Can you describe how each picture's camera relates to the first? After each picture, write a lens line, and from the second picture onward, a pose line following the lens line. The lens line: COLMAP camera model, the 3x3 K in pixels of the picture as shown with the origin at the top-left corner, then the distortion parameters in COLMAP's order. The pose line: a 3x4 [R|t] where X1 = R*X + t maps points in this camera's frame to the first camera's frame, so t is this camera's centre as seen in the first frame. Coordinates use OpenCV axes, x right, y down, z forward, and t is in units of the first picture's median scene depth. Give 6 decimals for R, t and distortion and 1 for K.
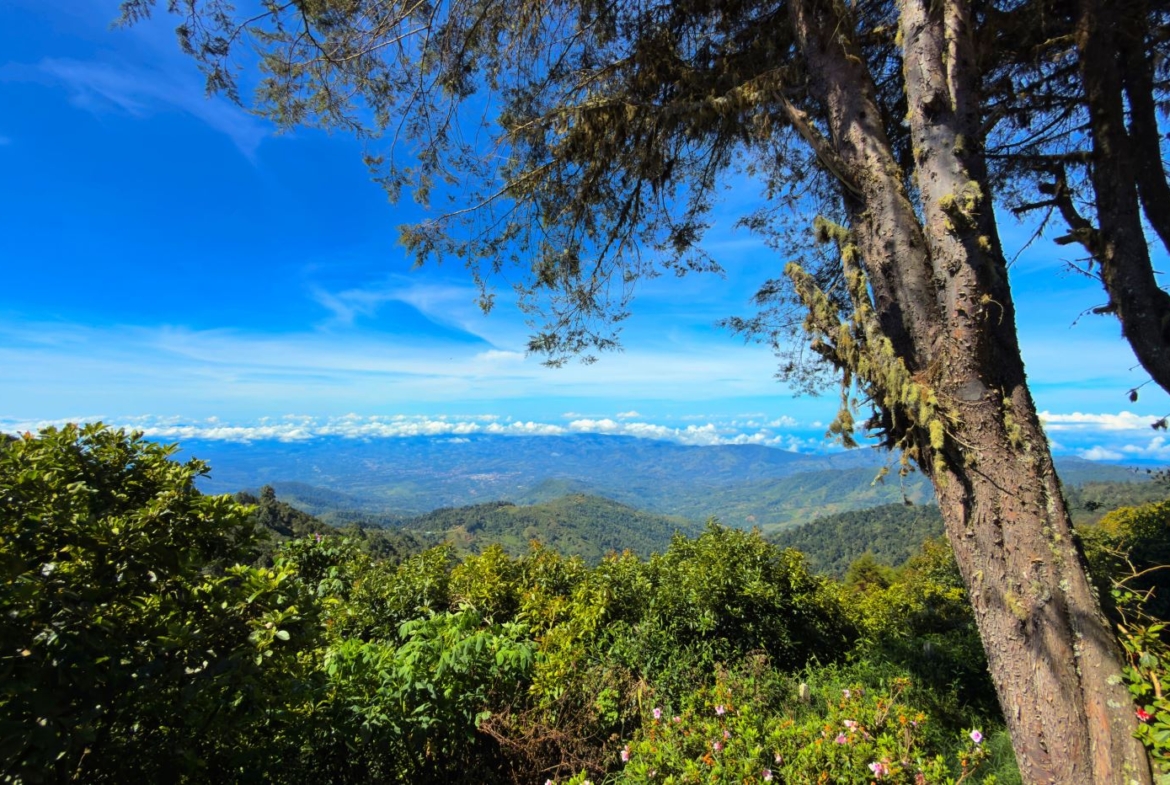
lens RADIAL K [[555.0, 0, 585.0], [0, 555.0, 392.5], [0, 0, 1]] dist [0.007280, -0.006827]
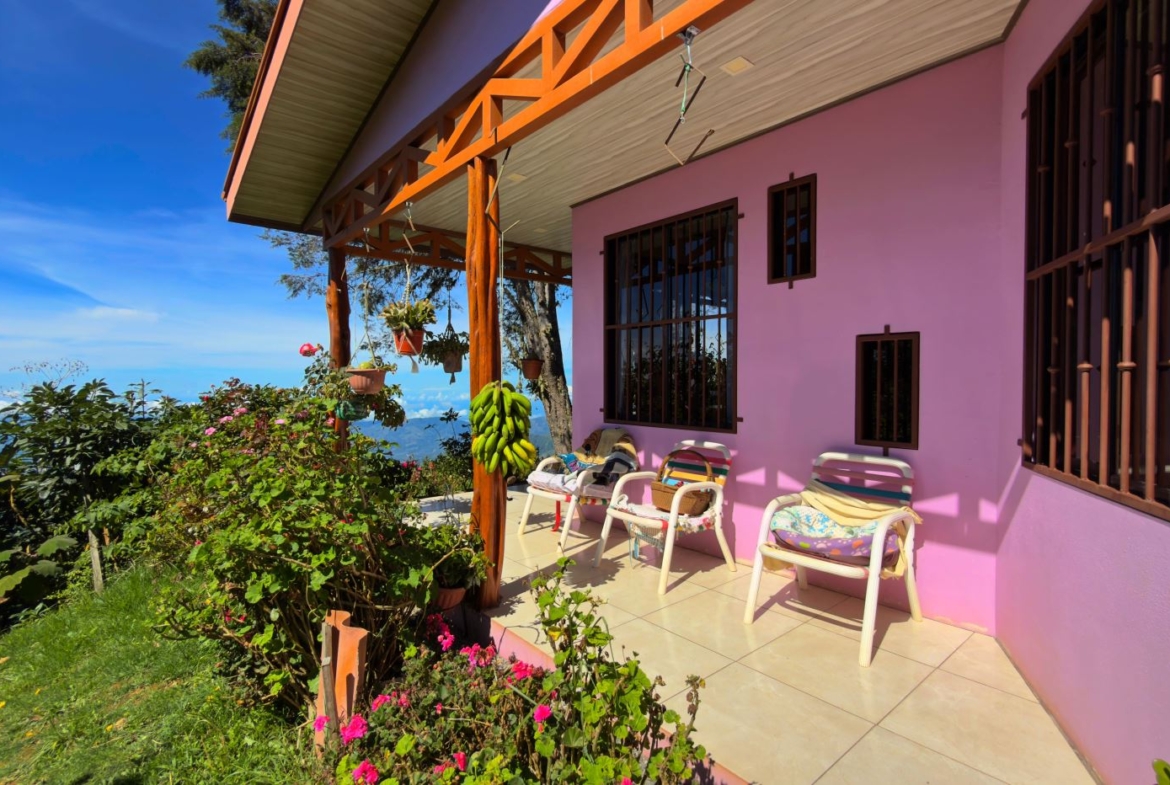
lens RADIAL K [[555.0, 0, 585.0], [0, 555.0, 392.5], [0, 0, 1]] dist [0.007280, -0.006827]
pose [[0.834142, -0.010835, 0.551443, -1.185892], [-0.016984, 0.998828, 0.045316, -0.072026], [-0.551288, -0.047166, 0.832981, -2.264125]]
